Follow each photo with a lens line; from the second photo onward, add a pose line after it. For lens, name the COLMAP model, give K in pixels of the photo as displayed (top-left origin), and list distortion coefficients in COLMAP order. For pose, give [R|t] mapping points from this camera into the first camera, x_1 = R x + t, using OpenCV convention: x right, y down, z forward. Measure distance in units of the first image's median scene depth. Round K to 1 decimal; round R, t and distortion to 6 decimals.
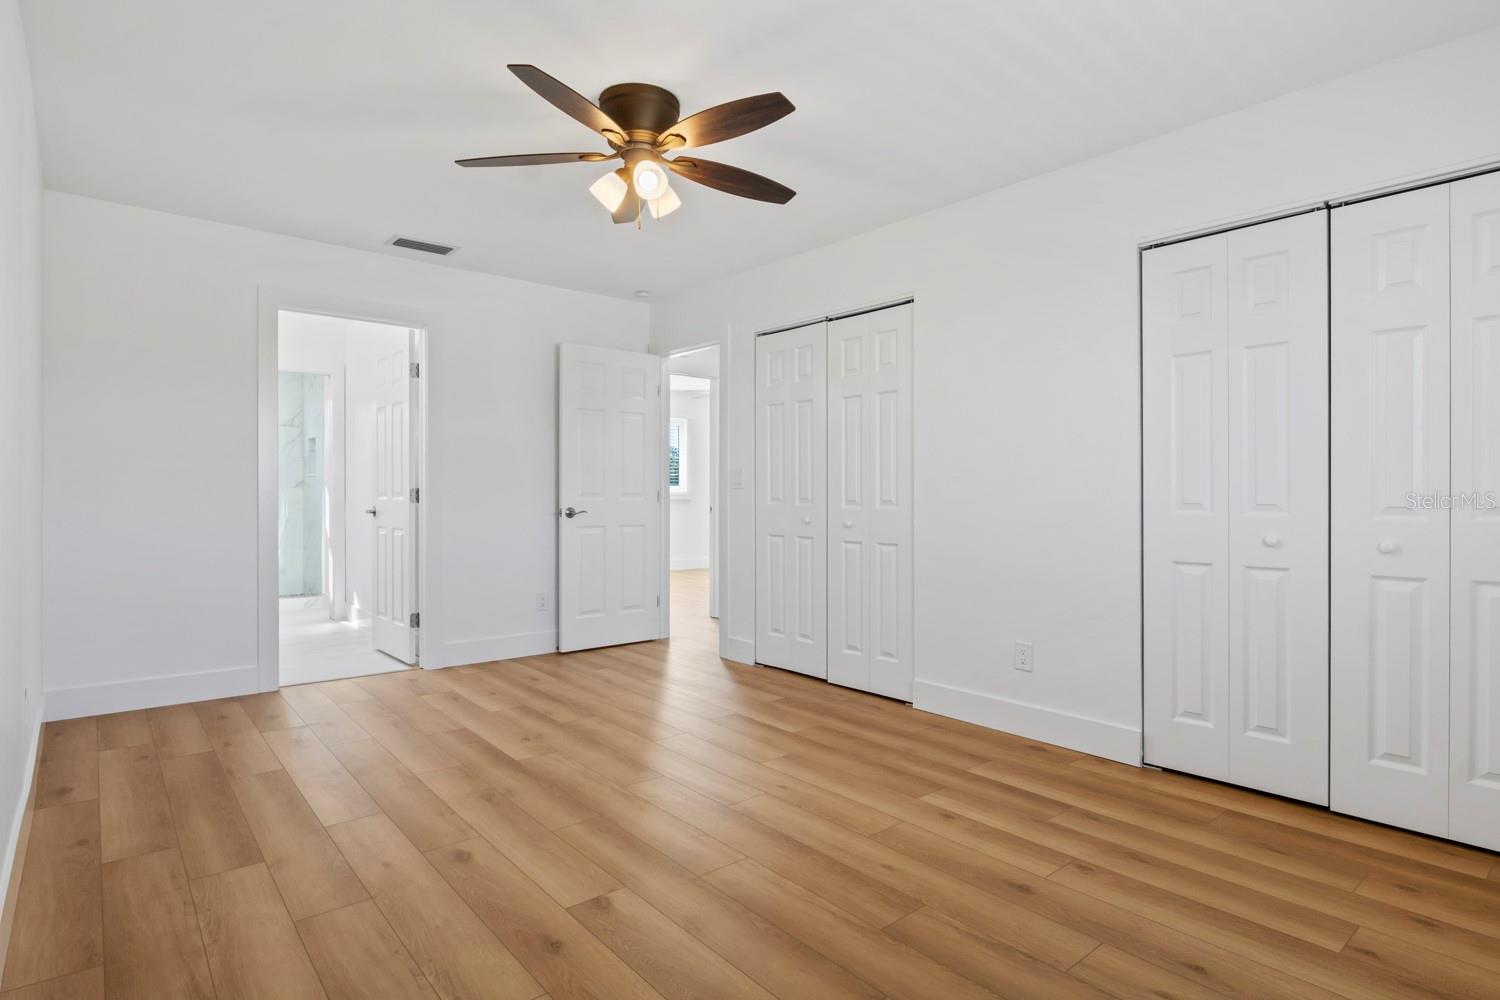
lens RADIAL K [[780.1, 0, 746.4], [0, 780.1, 493.2], [0, 0, 1]] dist [-0.018004, 0.000618]
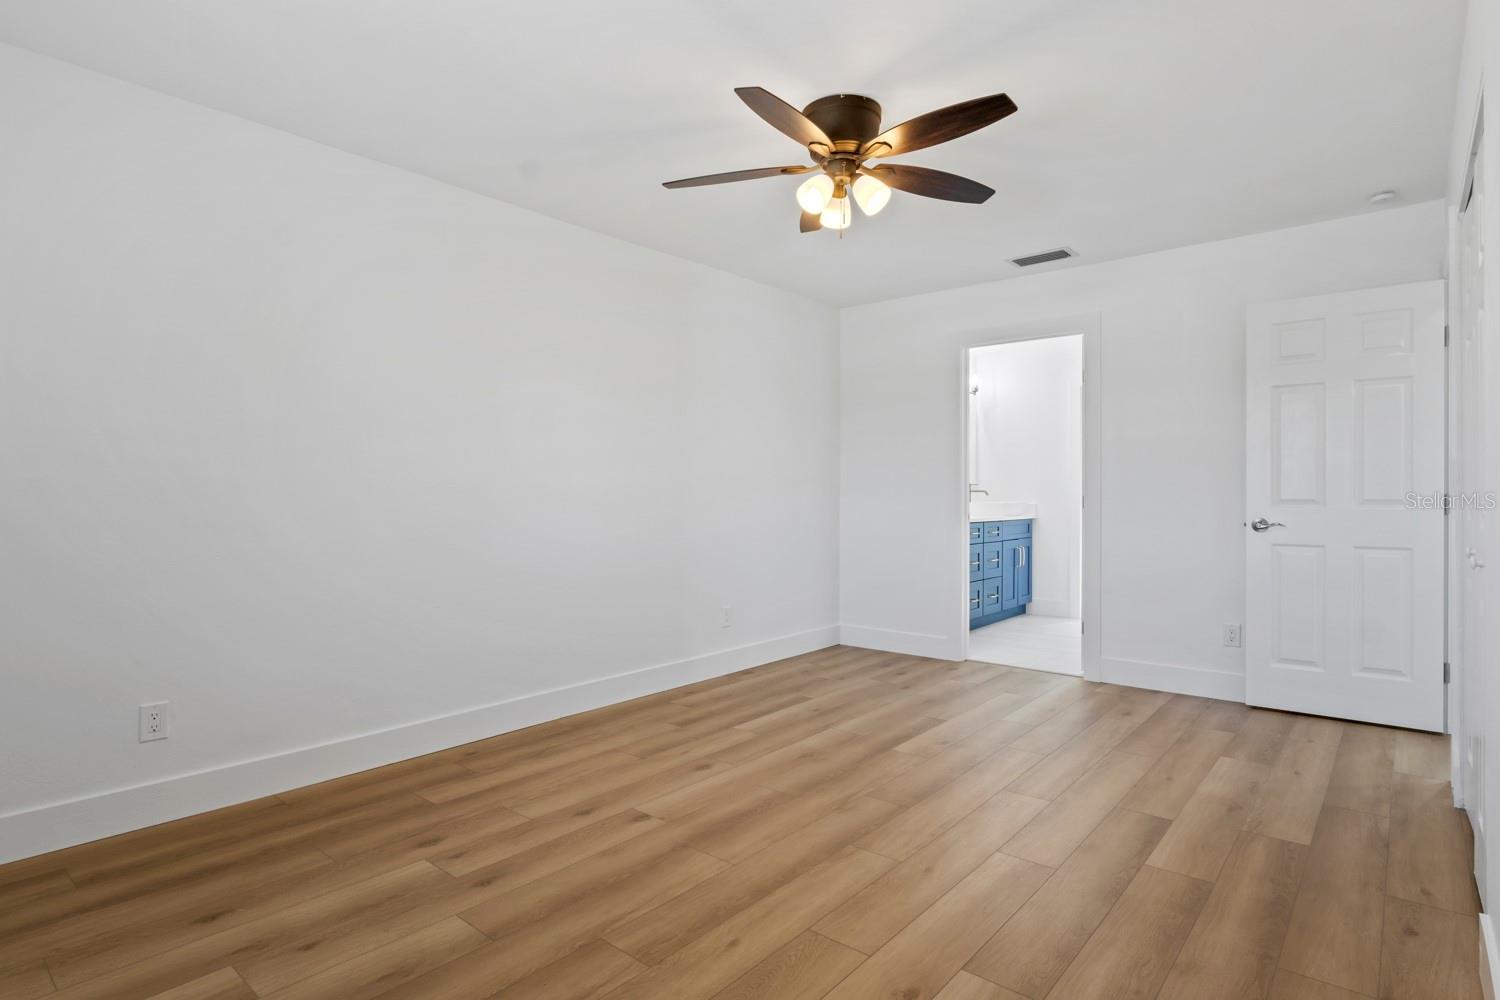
lens RADIAL K [[780.1, 0, 746.4], [0, 780.1, 493.2], [0, 0, 1]] dist [-0.018004, 0.000618]
pose [[0.157271, -0.008854, -0.987516, 0.891844], [-0.000205, 0.999959, -0.008998, 0.000769], [0.987555, 0.001617, 0.157263, 0.770065]]
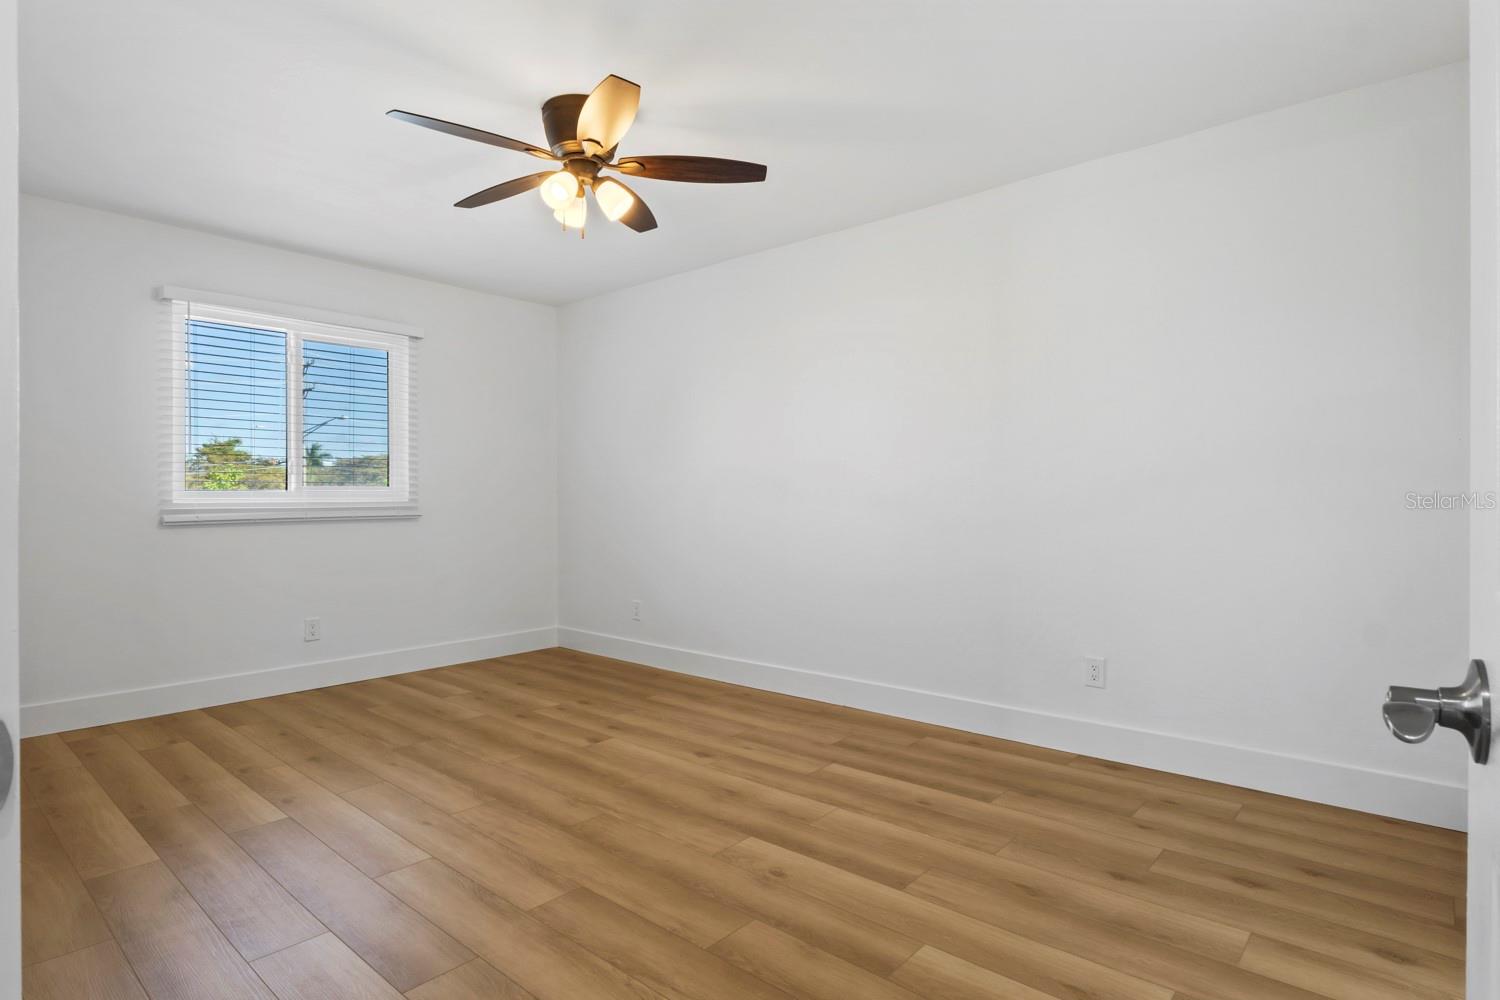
lens RADIAL K [[780.1, 0, 746.4], [0, 780.1, 493.2], [0, 0, 1]] dist [-0.018004, 0.000618]
pose [[-0.989022, -0.003685, -0.147725, -0.208604], [-0.003644, 0.999993, -0.000548, -0.007546], [0.147726, -0.000003, -0.989028, 2.166128]]
